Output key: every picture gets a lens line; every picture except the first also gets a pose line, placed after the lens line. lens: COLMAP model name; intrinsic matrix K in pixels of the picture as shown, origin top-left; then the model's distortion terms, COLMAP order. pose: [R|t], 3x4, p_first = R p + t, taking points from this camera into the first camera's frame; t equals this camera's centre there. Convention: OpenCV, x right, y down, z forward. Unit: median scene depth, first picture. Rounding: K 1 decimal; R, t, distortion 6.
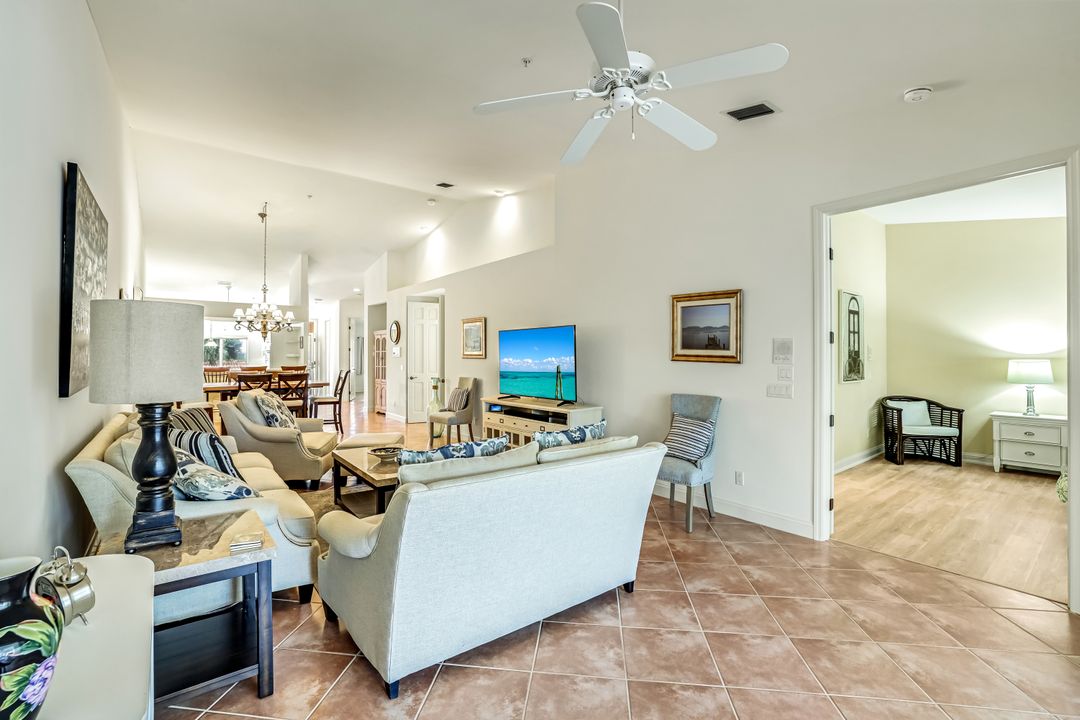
lens RADIAL K [[472.0, 0, 533.2], [0, 472.0, 353.4], [0, 0, 1]] dist [-0.011885, 0.002287]
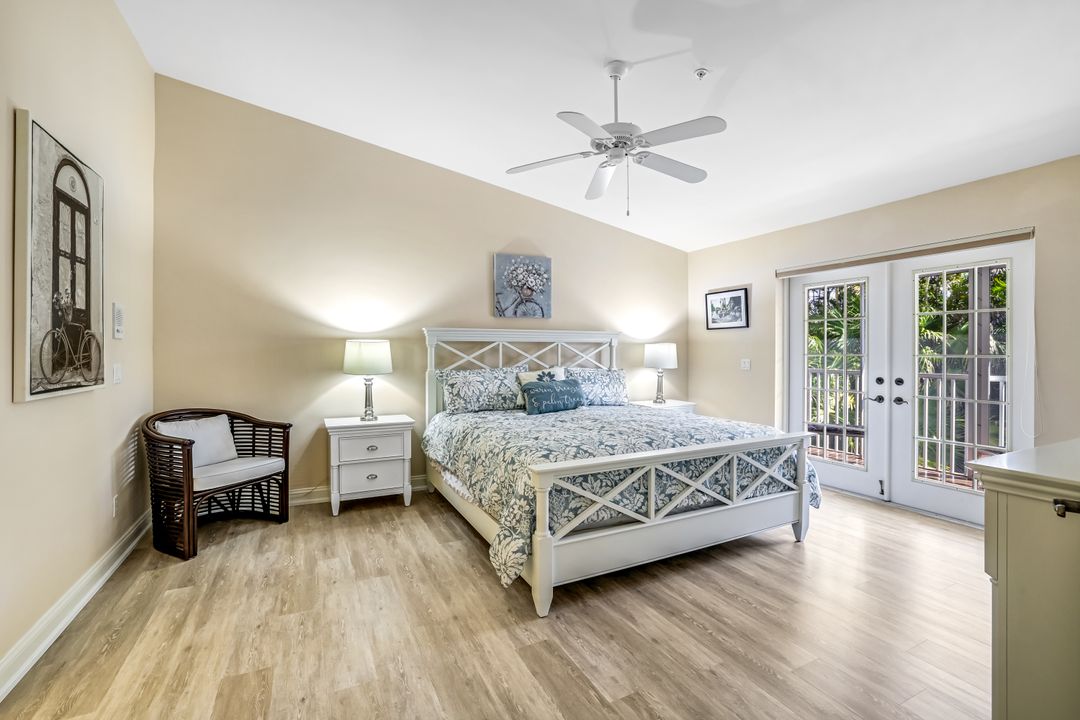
lens RADIAL K [[472.0, 0, 540.6], [0, 472.0, 353.8], [0, 0, 1]] dist [-0.011885, 0.002287]
pose [[0.203228, -0.006449, 0.979110, 0.396108], [-0.002850, 0.999970, 0.007178, 0.026009], [-0.979127, -0.004250, 0.203203, 0.562778]]
